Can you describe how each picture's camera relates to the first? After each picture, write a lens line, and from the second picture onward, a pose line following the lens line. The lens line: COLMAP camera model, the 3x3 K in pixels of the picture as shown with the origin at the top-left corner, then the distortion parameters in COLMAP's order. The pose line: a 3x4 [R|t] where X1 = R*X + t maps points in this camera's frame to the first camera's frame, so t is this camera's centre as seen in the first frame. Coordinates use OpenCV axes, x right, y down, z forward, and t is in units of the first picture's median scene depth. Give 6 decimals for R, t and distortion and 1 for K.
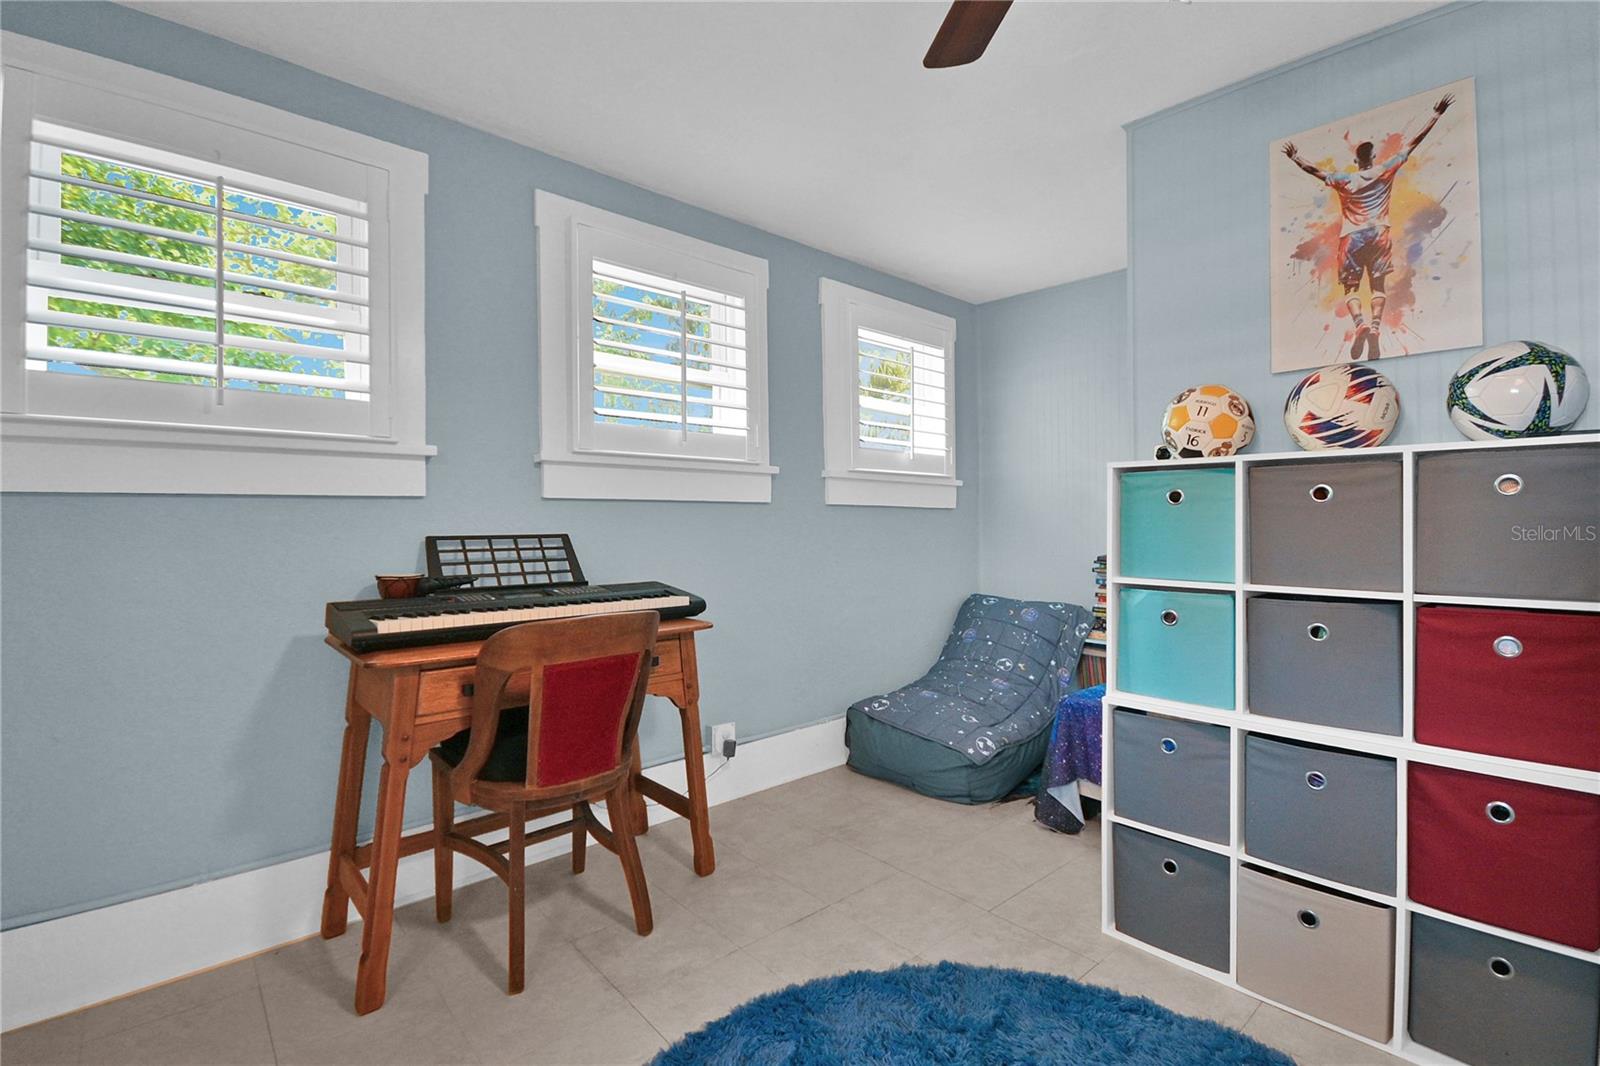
lens RADIAL K [[732.2, 0, 791.9], [0, 732.2, 520.2], [0, 0, 1]] dist [0.000183, 0.000009]
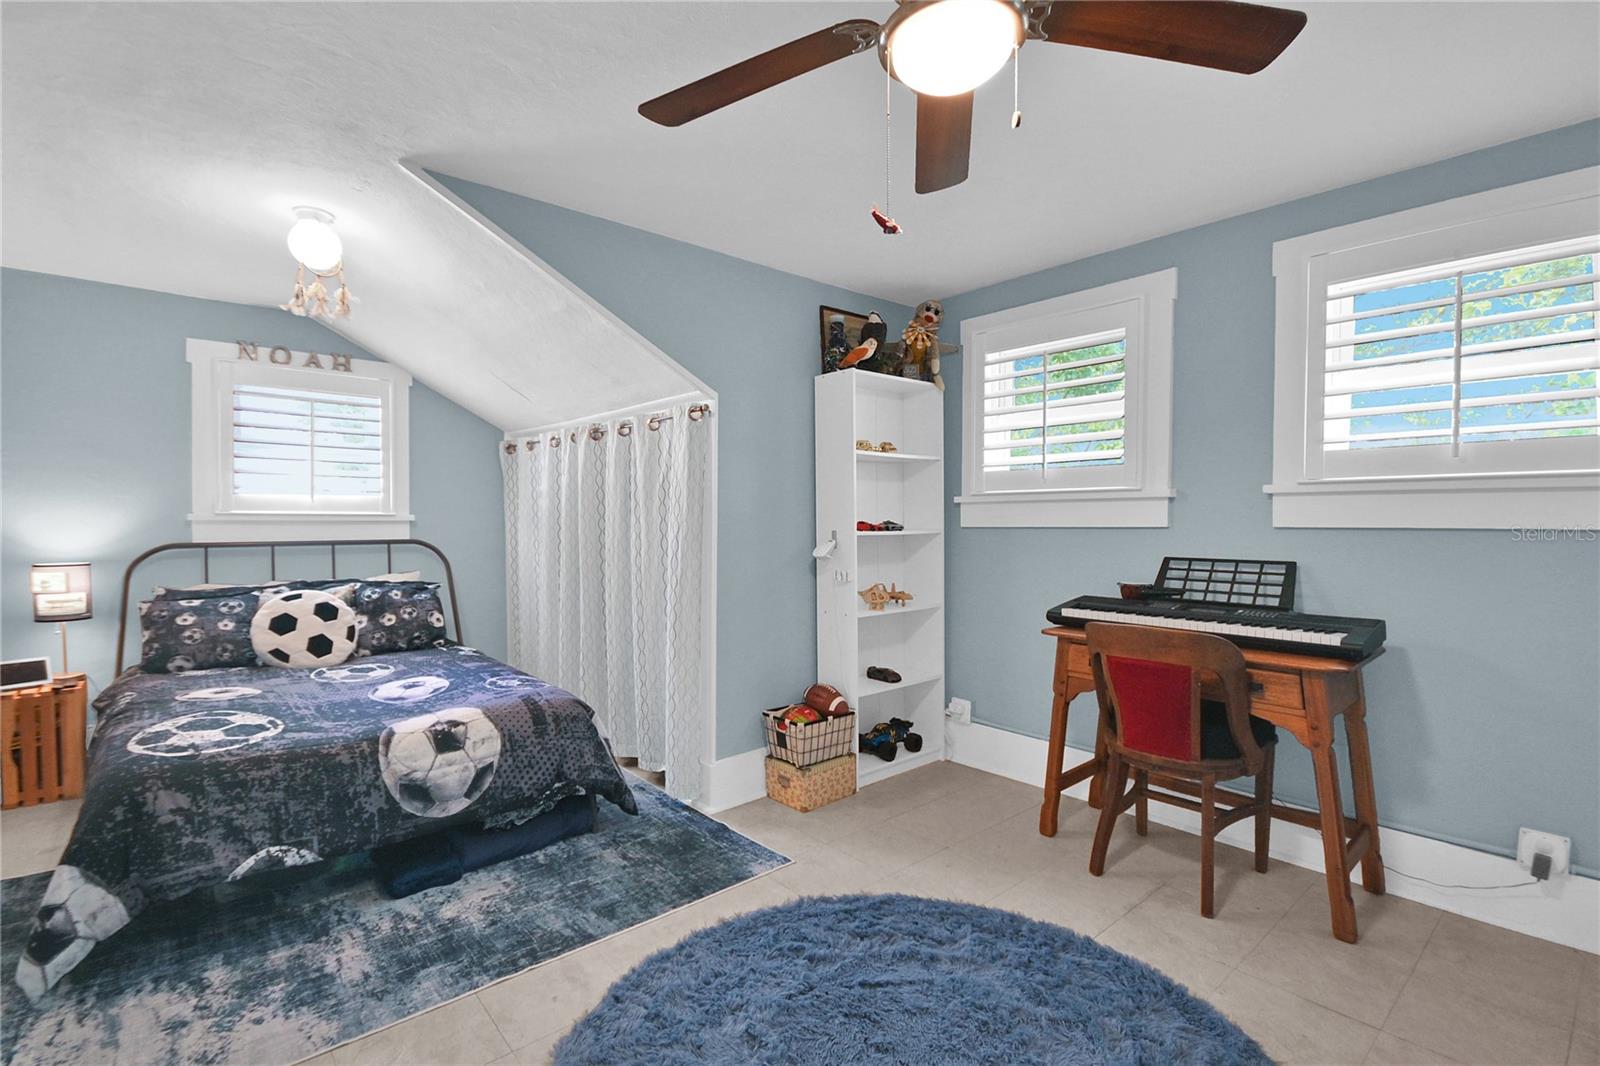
lens RADIAL K [[732.2, 0, 791.9], [0, 732.2, 520.2], [0, 0, 1]] dist [0.000183, 0.000009]
pose [[-0.006294, 0.001671, -0.999979, 0.844820], [-0.005254, 0.999985, 0.001704, -0.043887], [0.999966, 0.005265, -0.006285, 0.325208]]
